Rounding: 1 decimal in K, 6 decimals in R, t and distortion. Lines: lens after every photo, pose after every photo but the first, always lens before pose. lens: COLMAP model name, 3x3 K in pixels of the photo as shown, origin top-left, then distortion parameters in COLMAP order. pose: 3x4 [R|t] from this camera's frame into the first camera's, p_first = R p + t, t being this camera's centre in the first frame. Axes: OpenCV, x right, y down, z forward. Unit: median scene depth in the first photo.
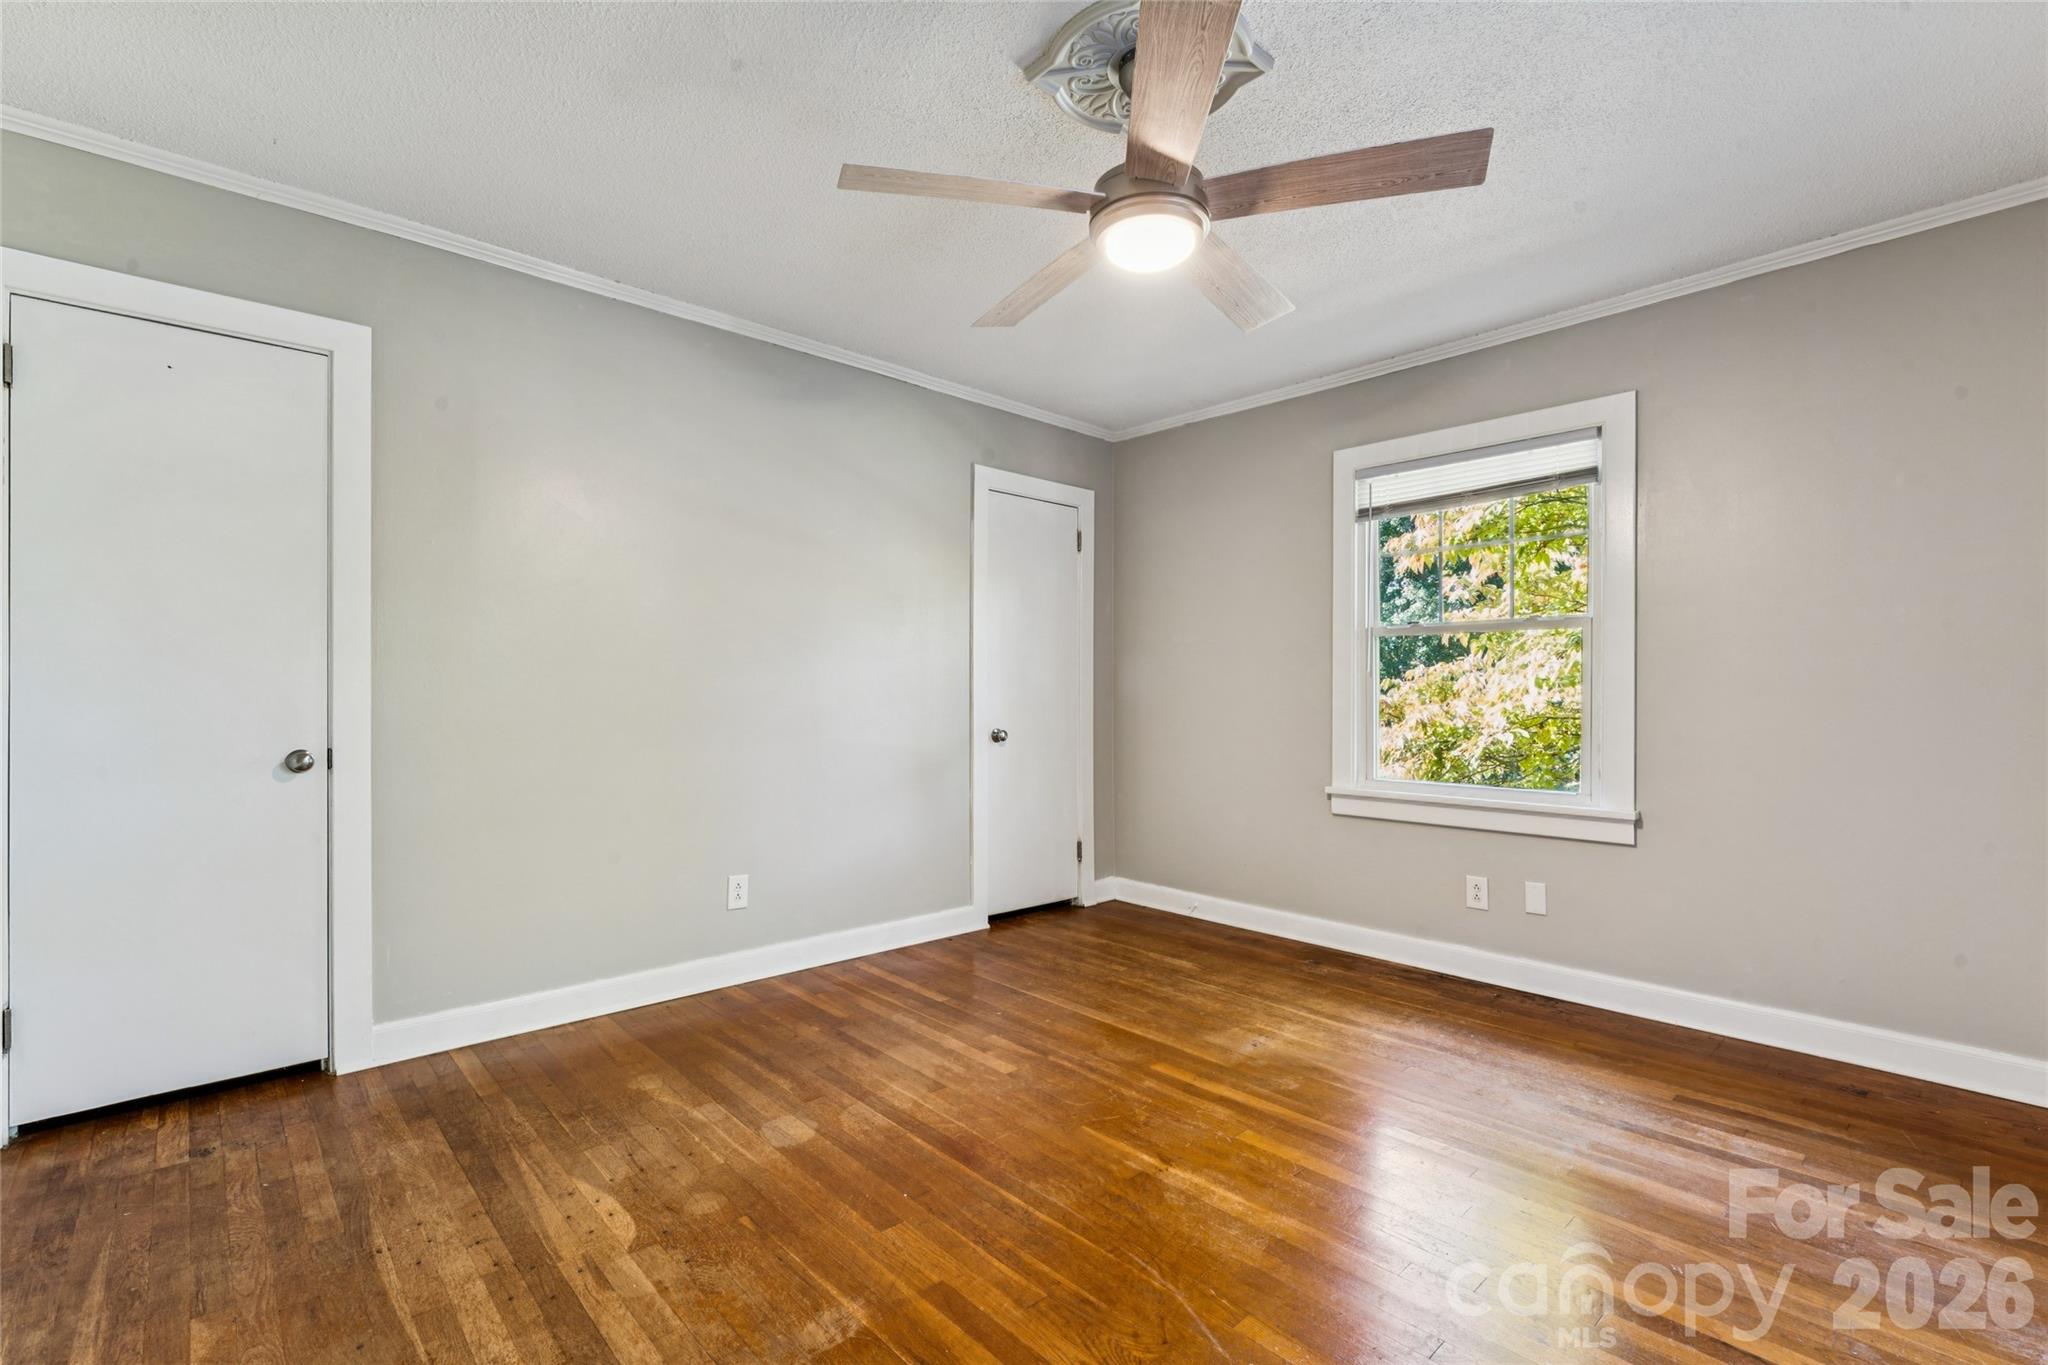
lens RADIAL K [[908.1, 0, 1015.3], [0, 908.1, 690.5], [0, 0, 1]] dist [-0.002606, 0.000620]
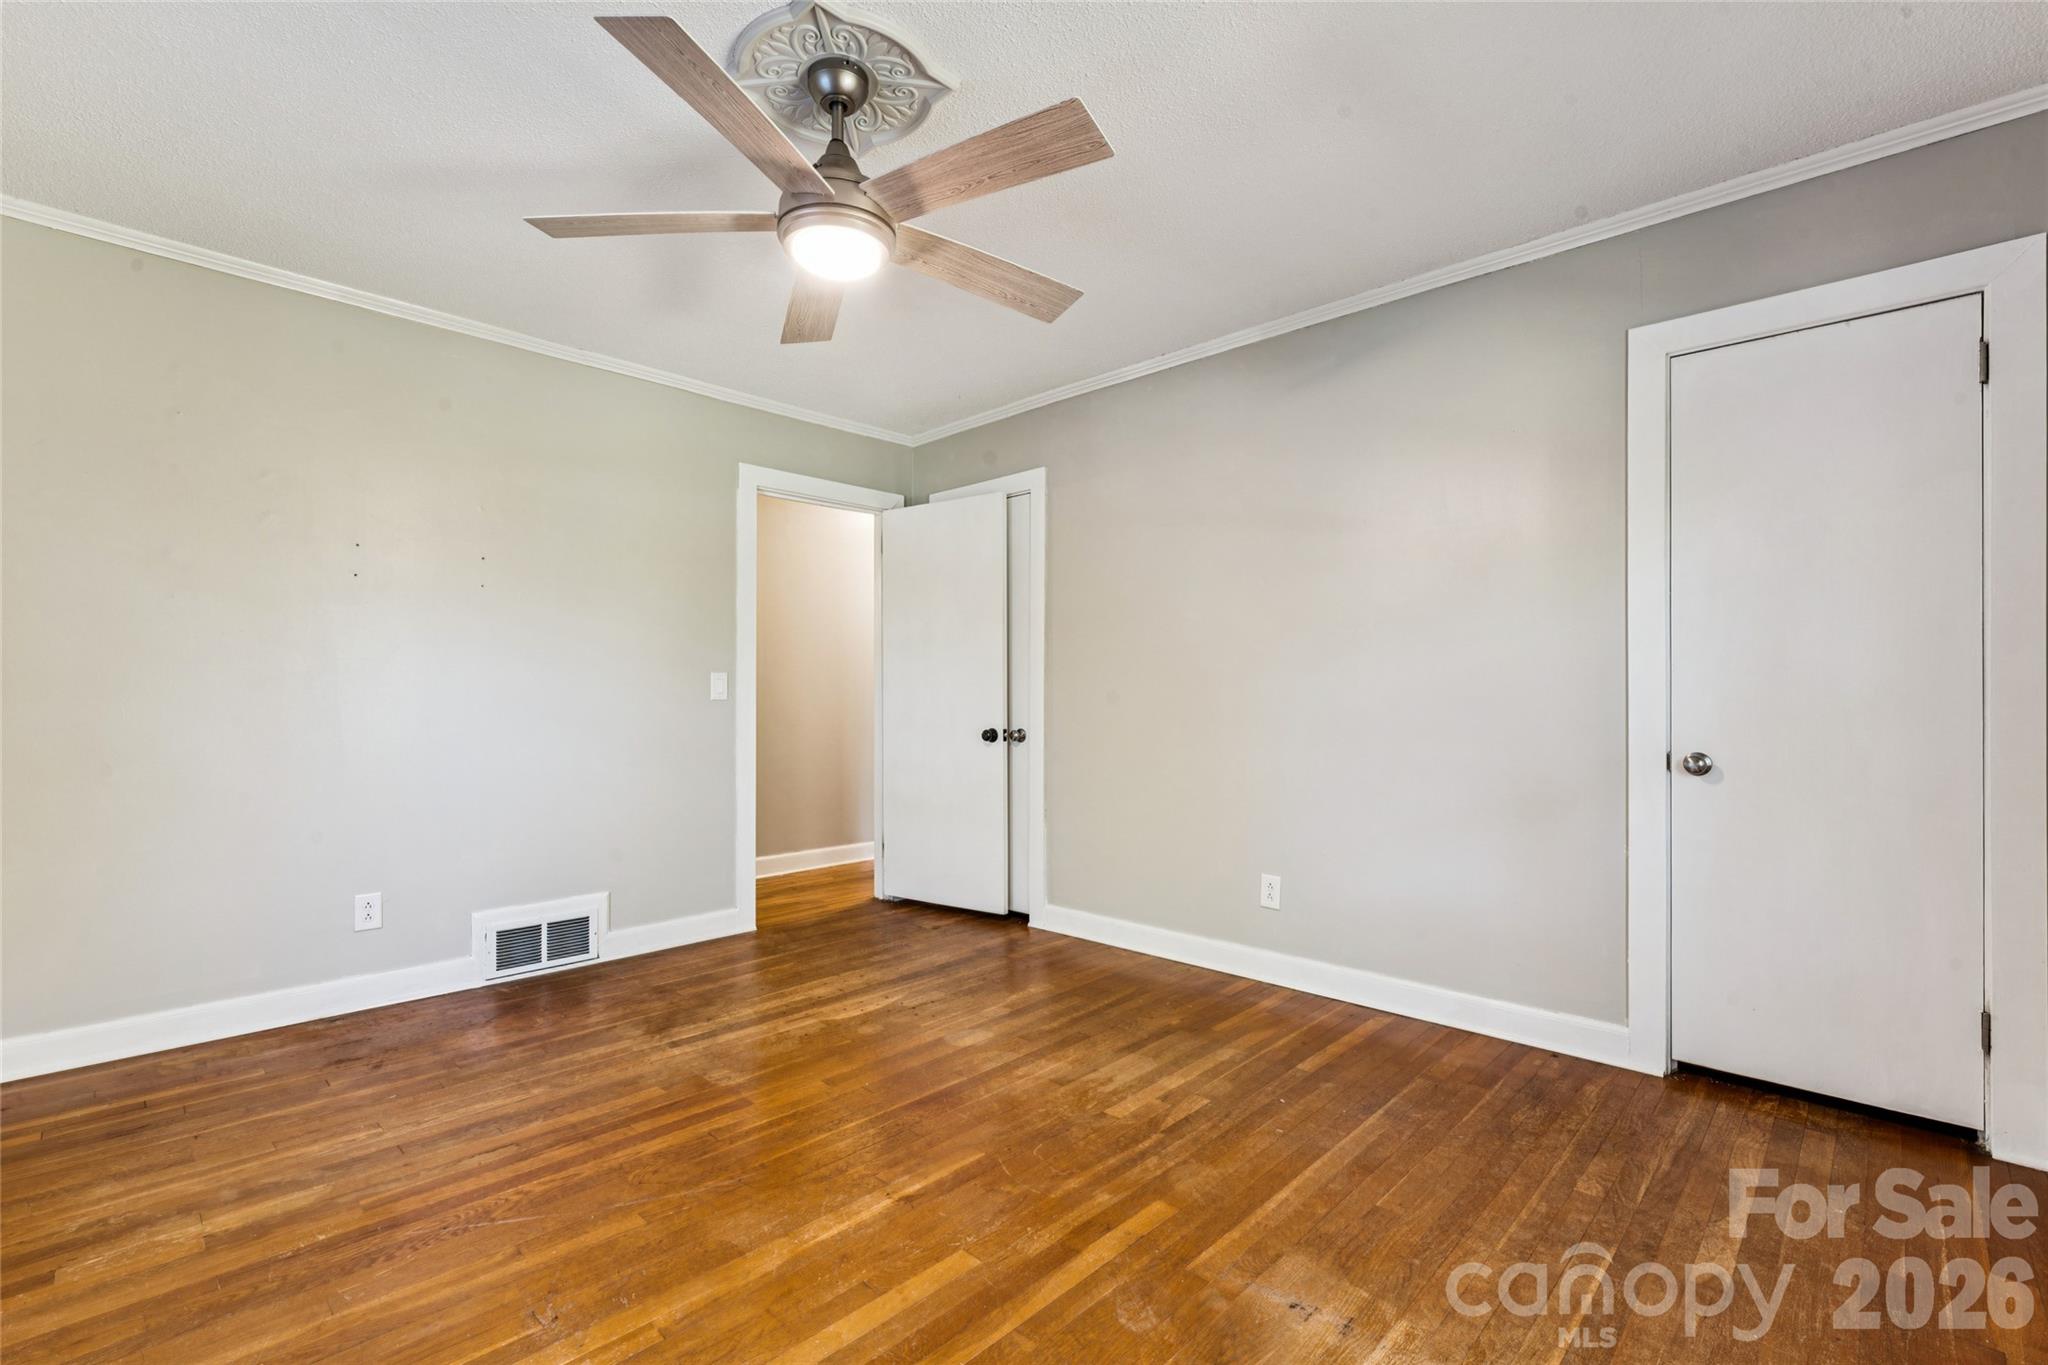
lens RADIAL K [[908.1, 0, 1015.3], [0, 908.1, 690.5], [0, 0, 1]] dist [-0.002606, 0.000620]
pose [[0.060387, -0.013382, -0.998085, 0.868749], [0.003930, 0.999906, -0.013168, 0.014940], [0.998167, -0.003127, 0.060434, 0.838551]]
